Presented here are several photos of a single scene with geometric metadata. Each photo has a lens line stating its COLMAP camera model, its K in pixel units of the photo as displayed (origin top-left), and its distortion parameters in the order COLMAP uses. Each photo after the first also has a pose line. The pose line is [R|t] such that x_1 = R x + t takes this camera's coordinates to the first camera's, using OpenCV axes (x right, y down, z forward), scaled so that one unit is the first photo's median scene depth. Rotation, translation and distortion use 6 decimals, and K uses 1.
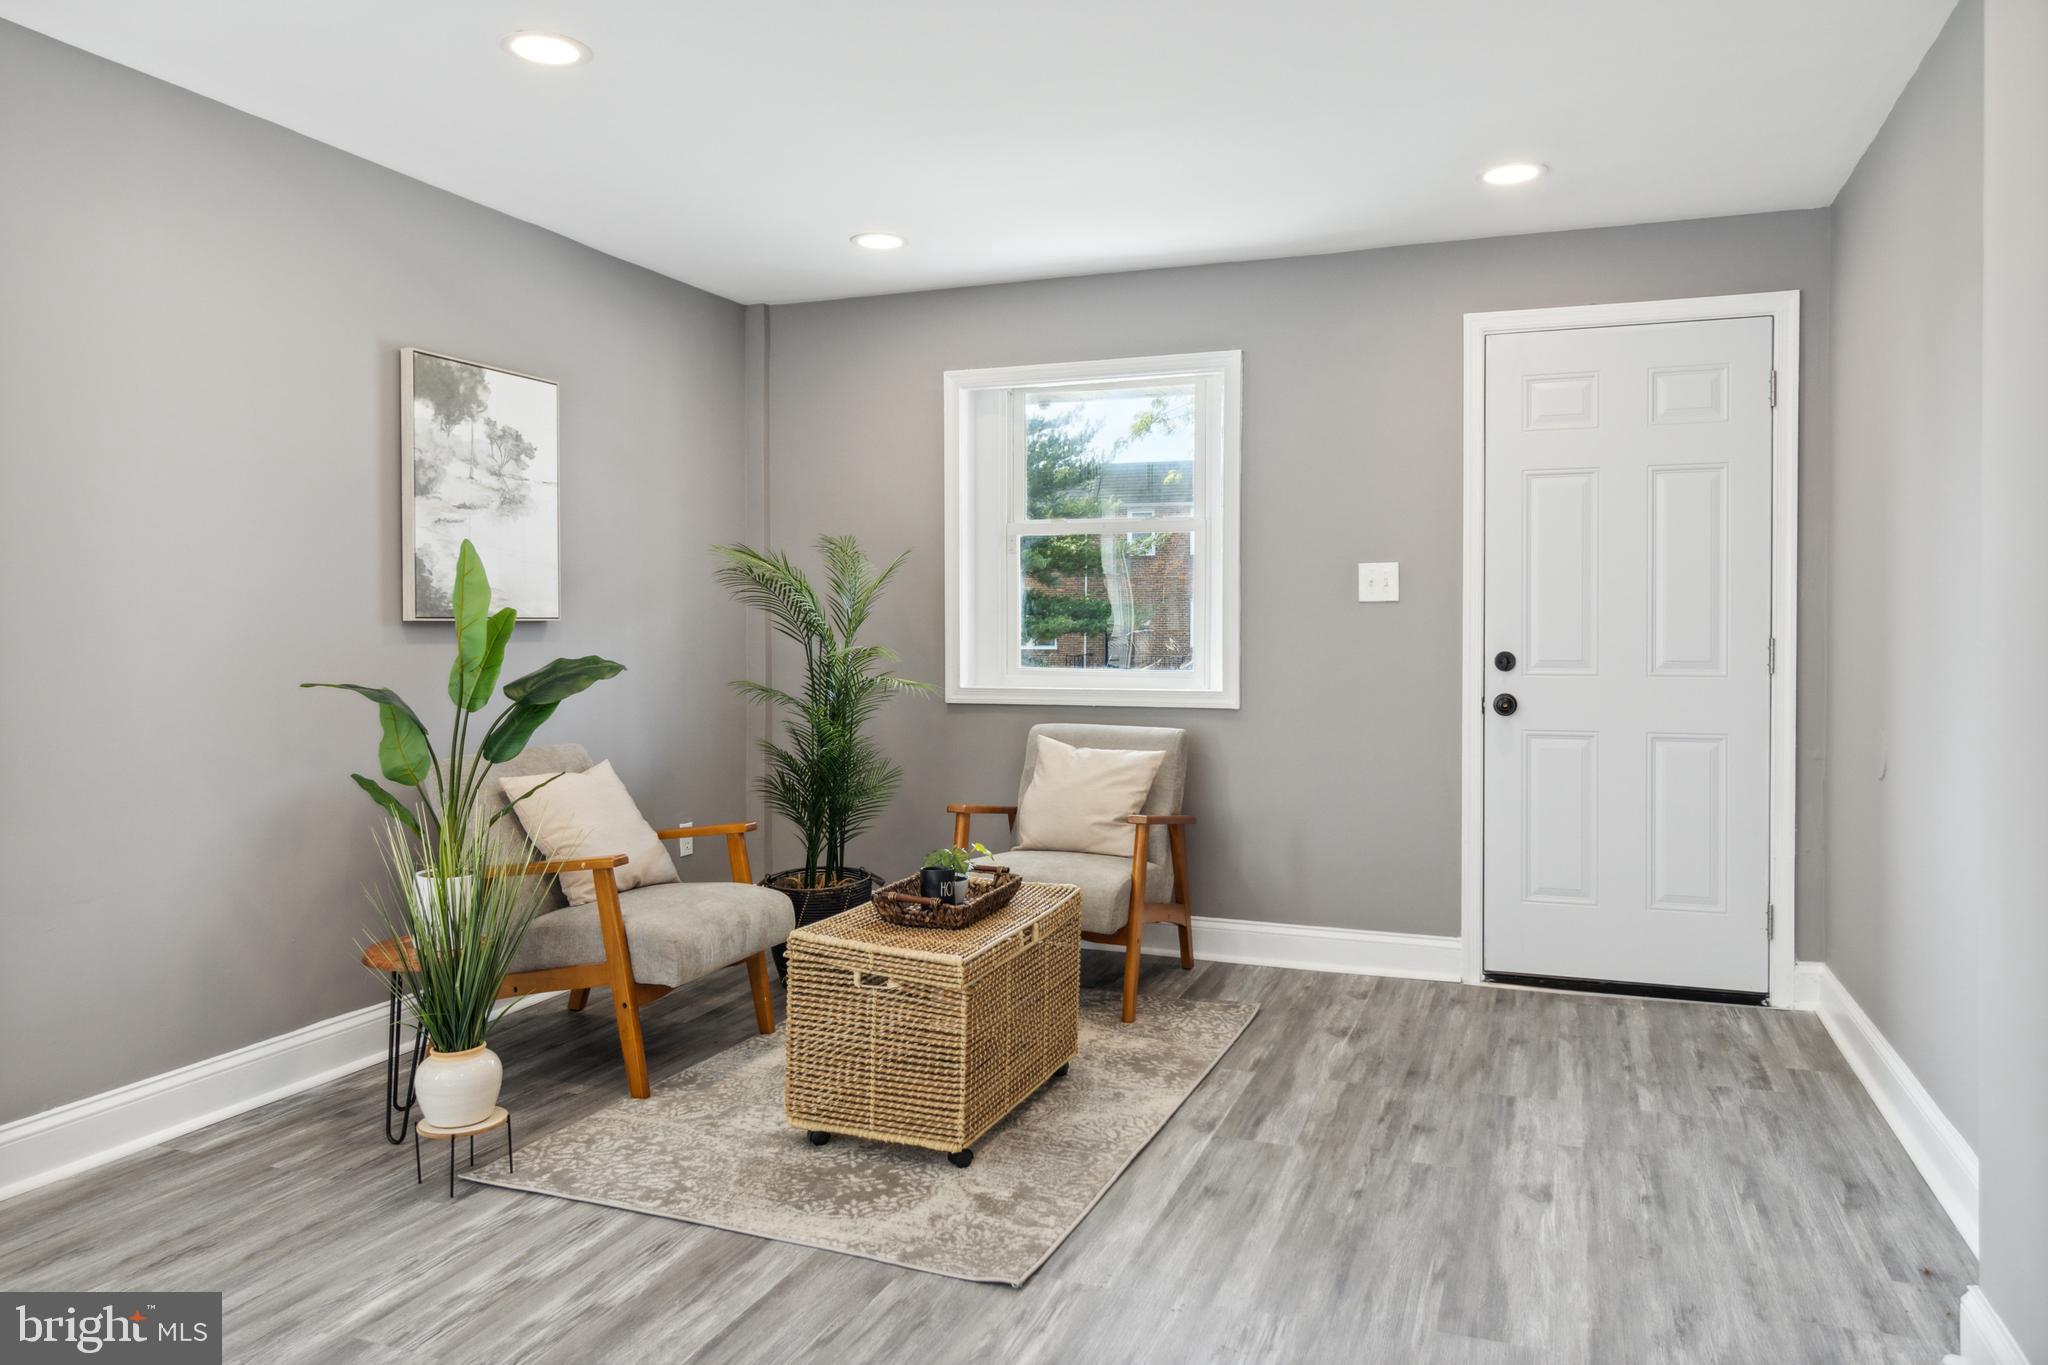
lens RADIAL K [[1377.6, 0, 1040.0], [0, 1377.6, 641.3], [0, 0, 1]] dist [0.003711, 0.003572]
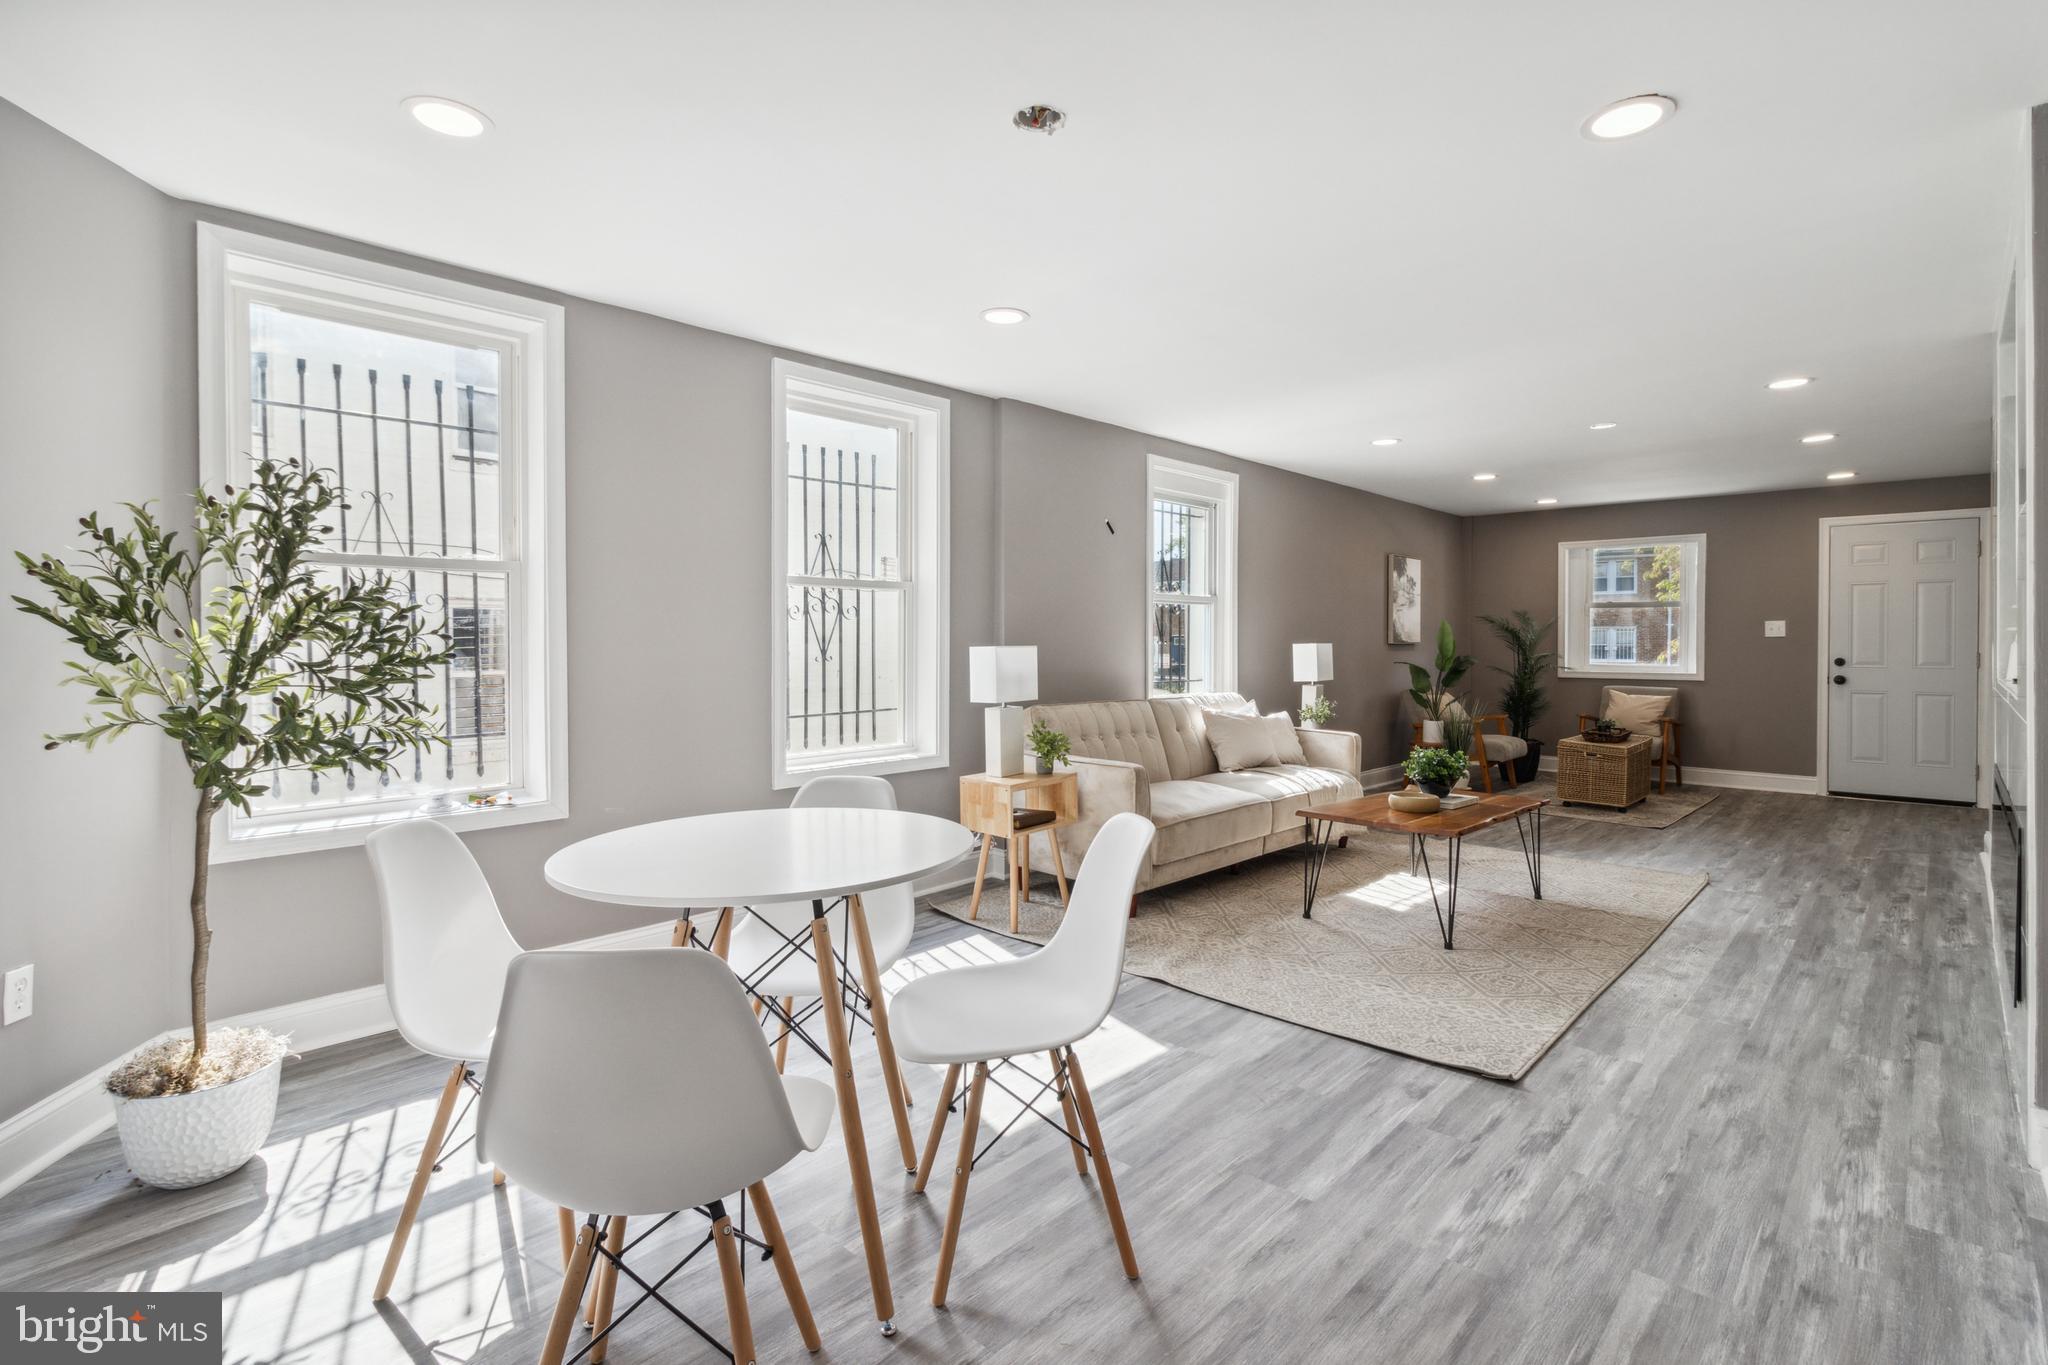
lens RADIAL K [[969.6, 0, 1034.1], [0, 969.6, 650.8], [0, 0, 1]] dist [0.002811, 0.001238]
pose [[0.924882, 0.007422, -0.380181, -0.342406], [-0.008923, 0.999958, -0.002187, 0.012274], [0.380149, 0.005415, 0.924910, -1.186809]]
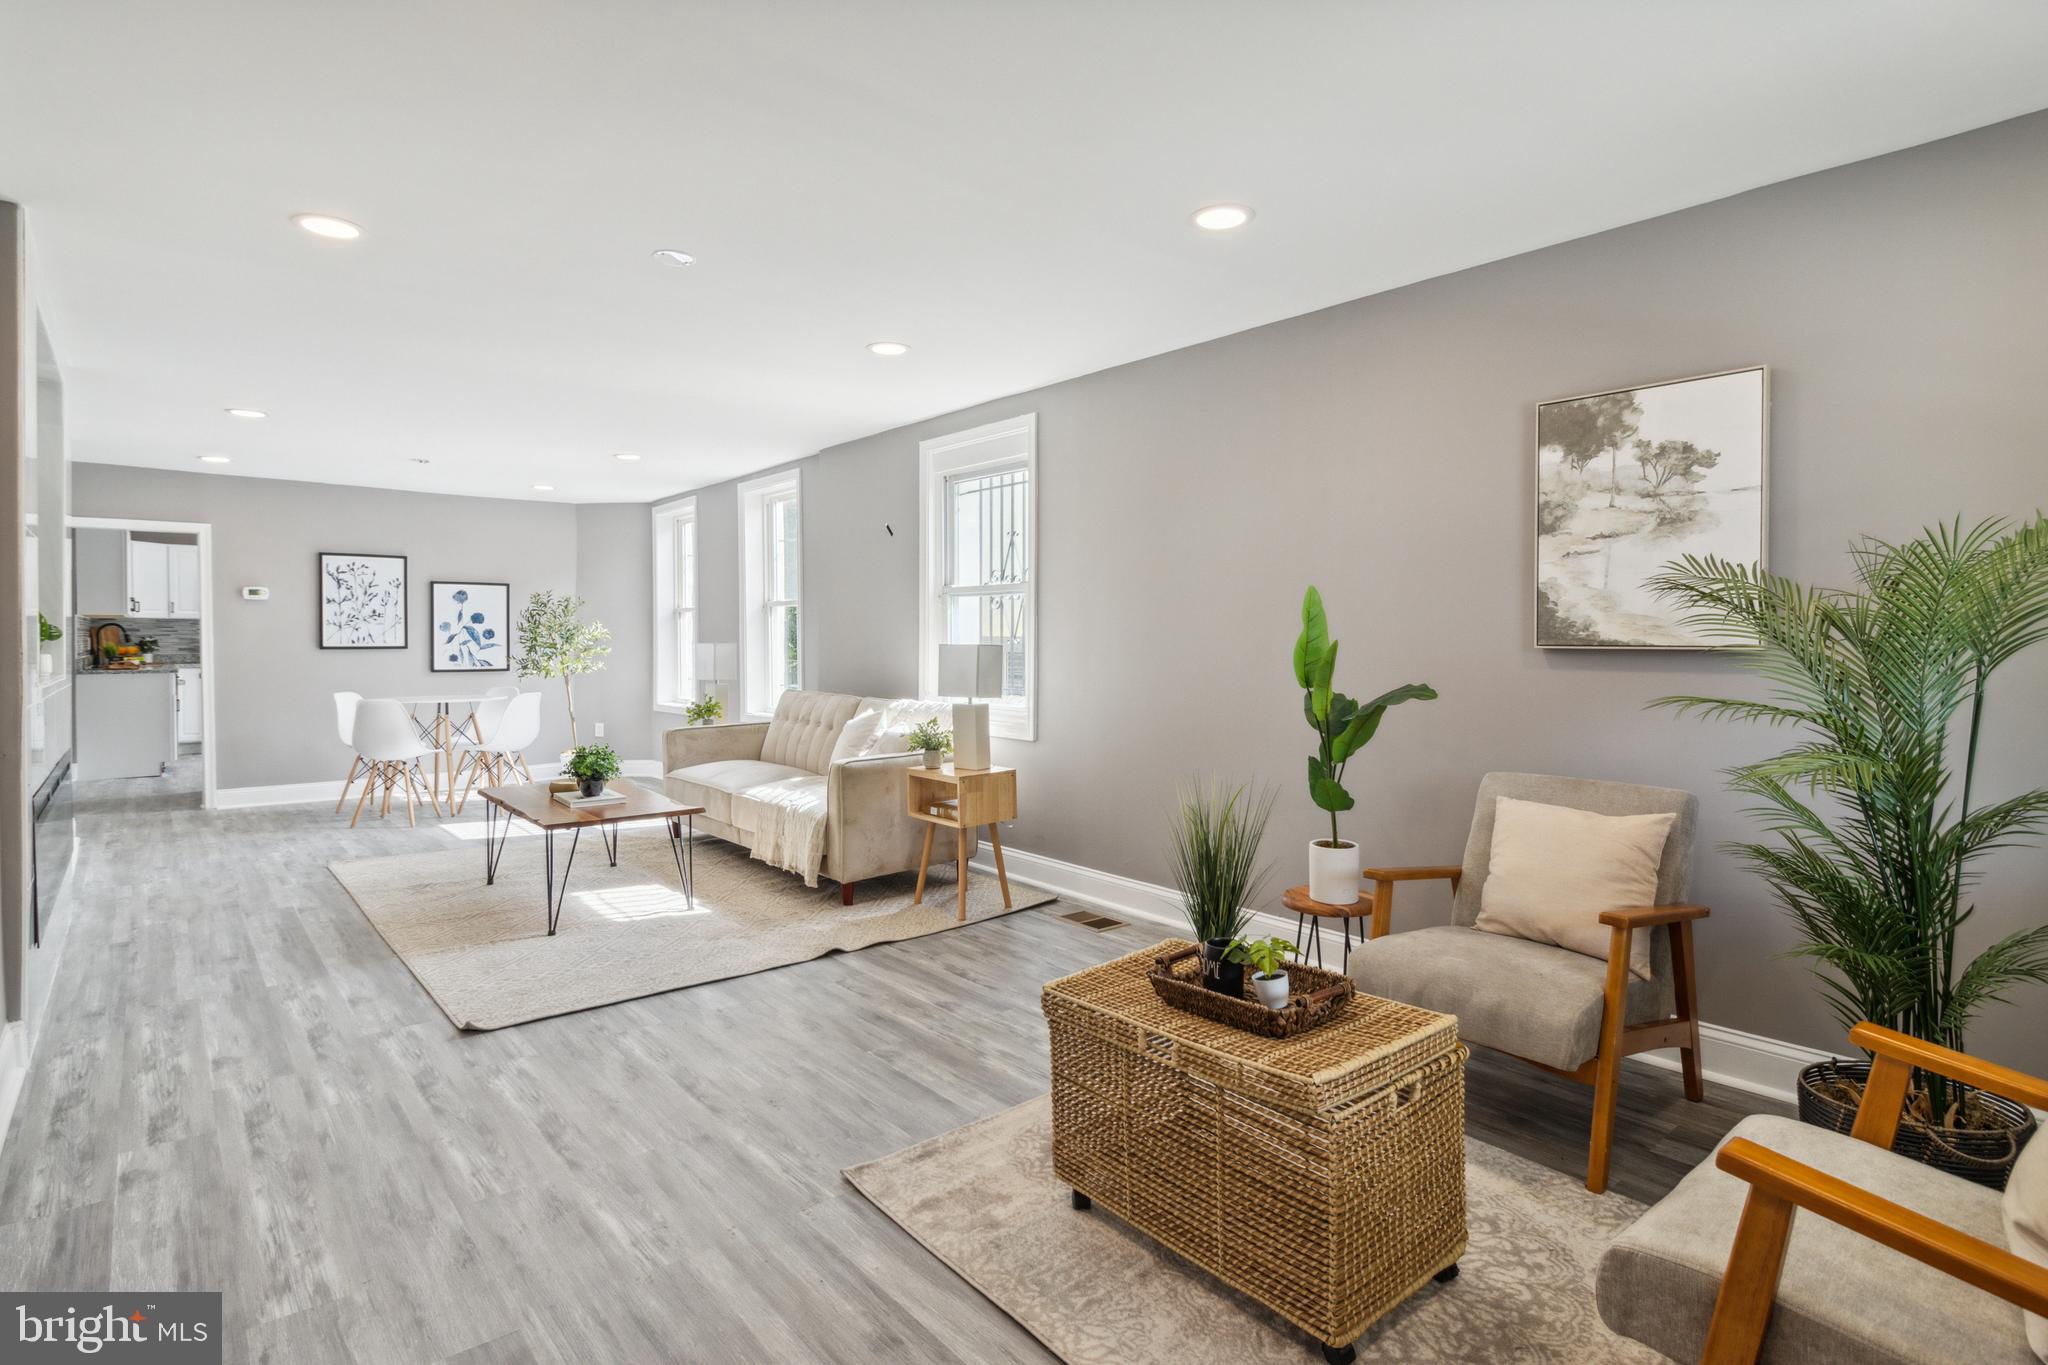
lens RADIAL K [[1034.3, 0, 1028.3], [0, 1034.3, 652.7], [0, 0, 1]] dist [0.004009, -0.003059]
pose [[-0.482628, 0.017089, -0.875659, 0.438577], [-0.010334, 0.999629, 0.025204, -0.025572], [0.875765, 0.021213, -0.482272, 0.956604]]
